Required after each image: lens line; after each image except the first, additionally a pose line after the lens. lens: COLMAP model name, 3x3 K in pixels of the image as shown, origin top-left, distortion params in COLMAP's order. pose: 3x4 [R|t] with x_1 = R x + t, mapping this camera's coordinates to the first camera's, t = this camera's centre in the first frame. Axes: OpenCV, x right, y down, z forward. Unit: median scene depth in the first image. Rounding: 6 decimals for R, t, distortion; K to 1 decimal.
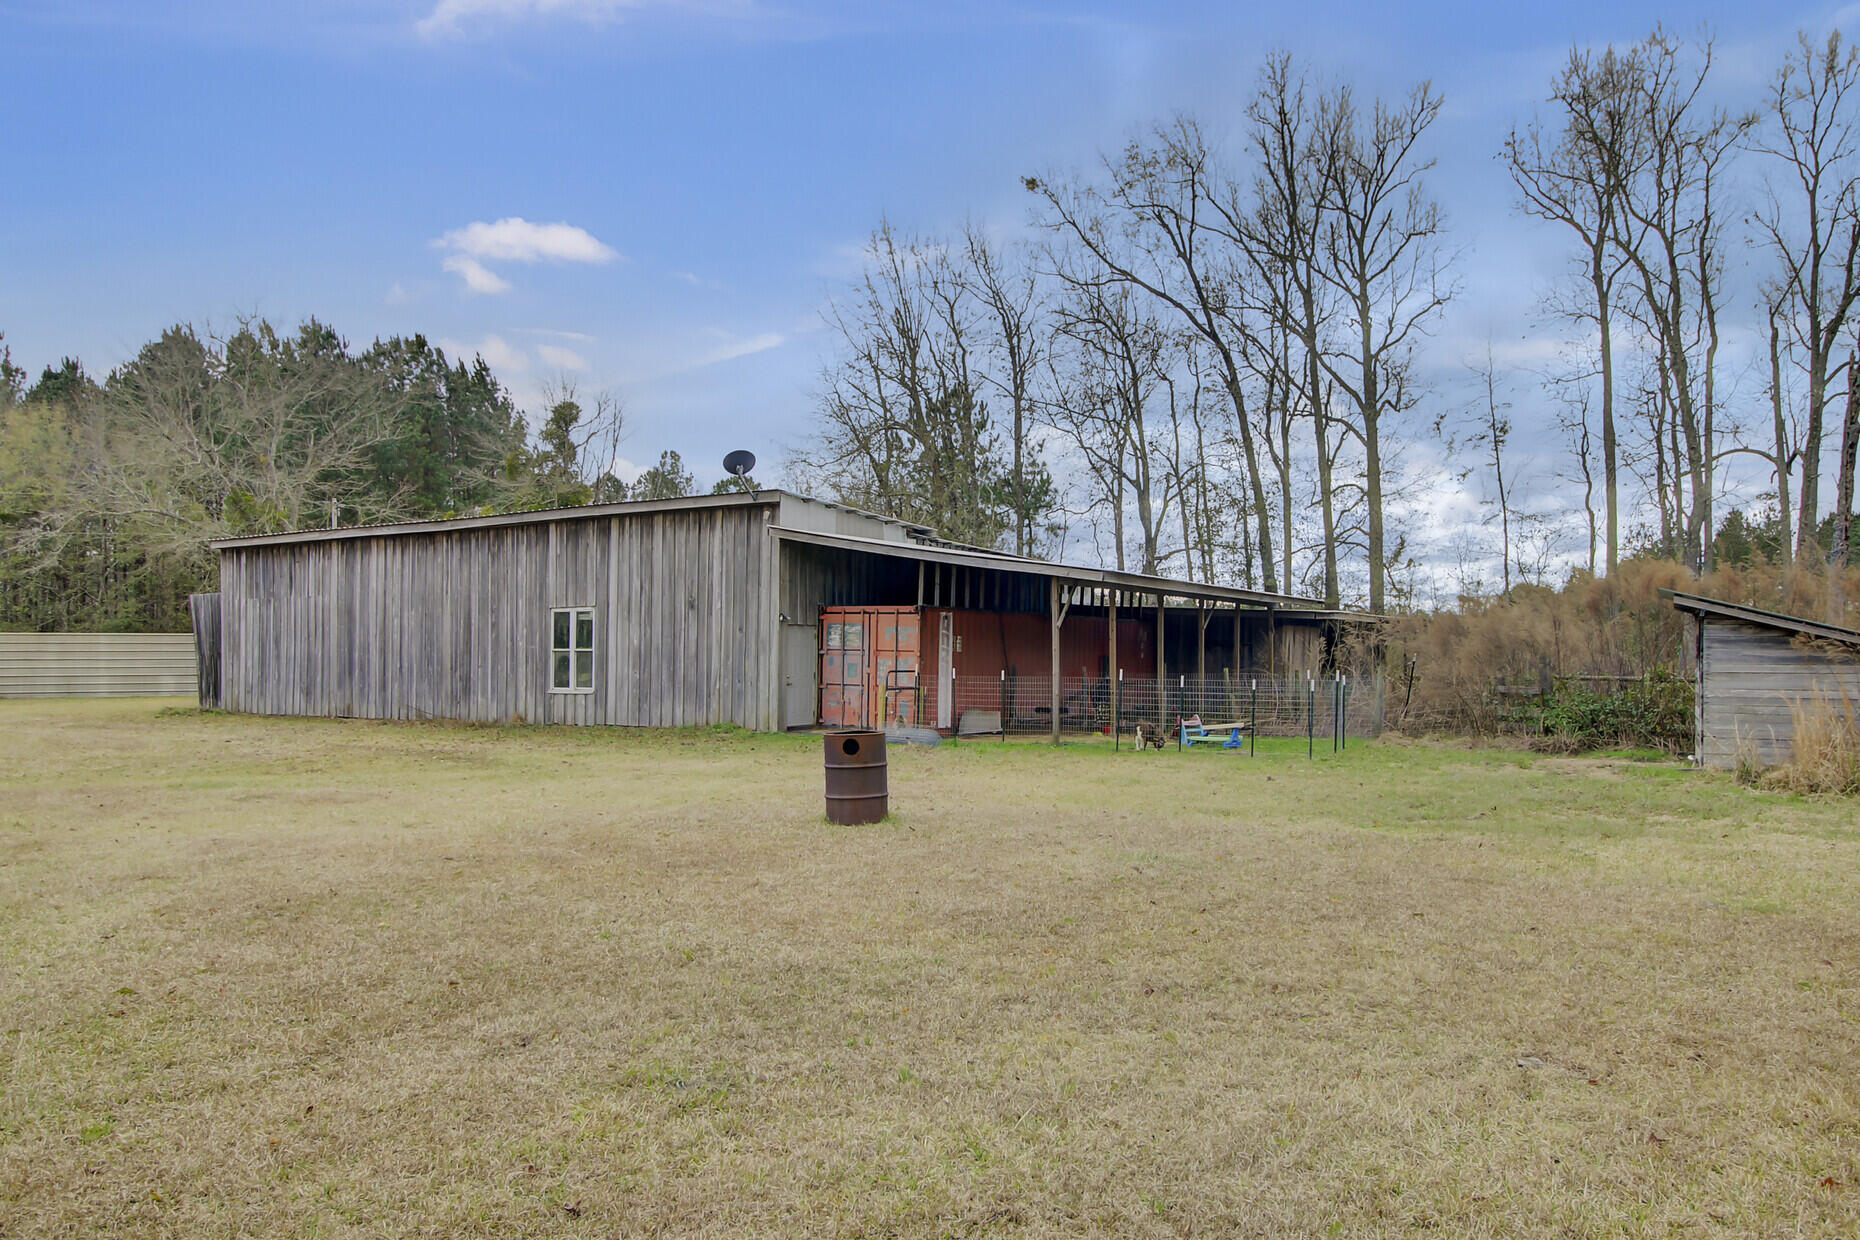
lens RADIAL K [[1237.7, 0, 930.0], [0, 1237.7, 620.0], [0, 0, 1]] dist [0.000182, 0.000380]
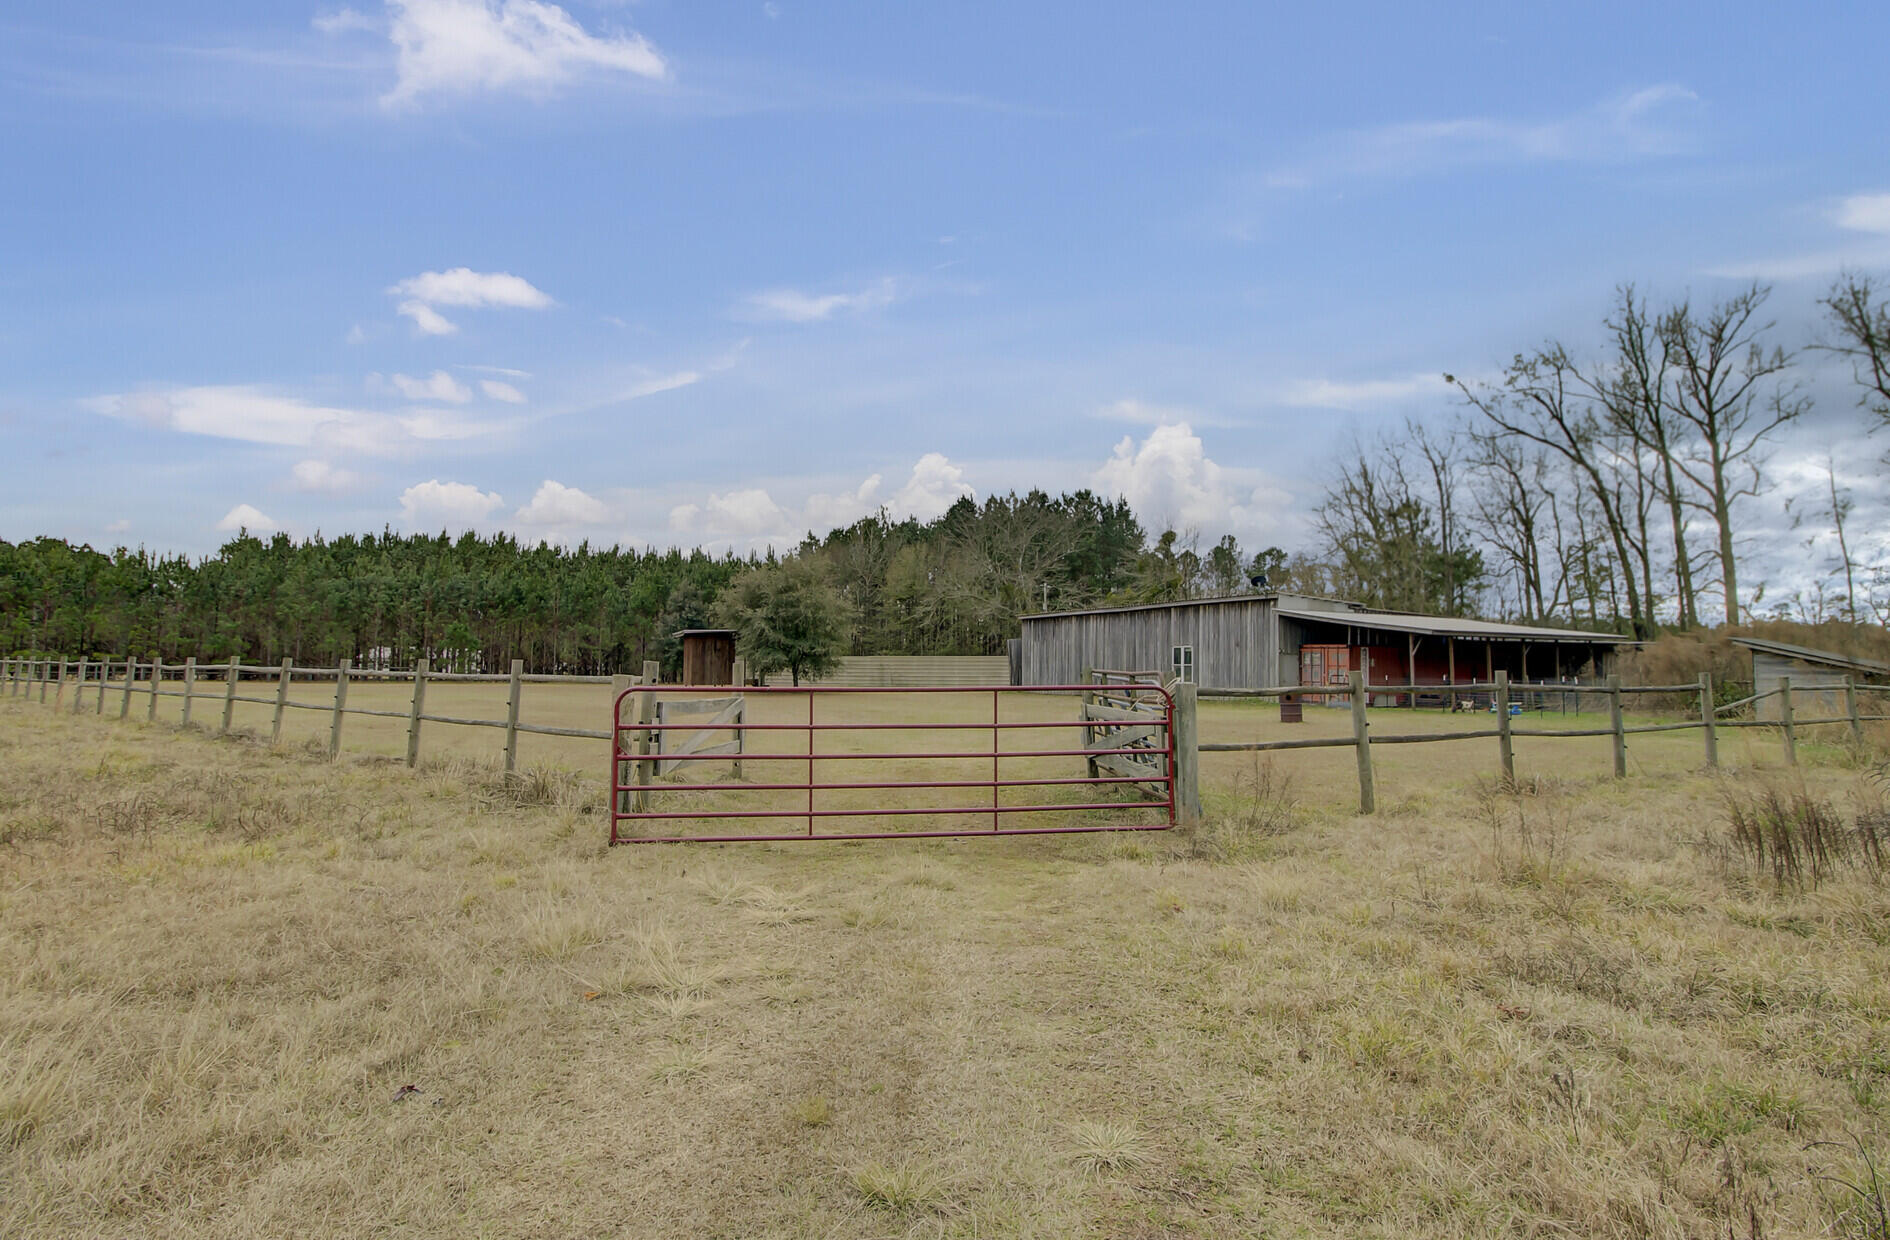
lens RADIAL K [[869.0, 0, 951.3], [0, 869.0, 641.3], [0, 0, 1]] dist [-0.000356, 0.000105]
pose [[0.869012, -0.011966, -0.494647, 0.090294], [0.012780, 0.999917, -0.001737, -0.015410], [0.494627, -0.004812, 0.869092, -0.414935]]
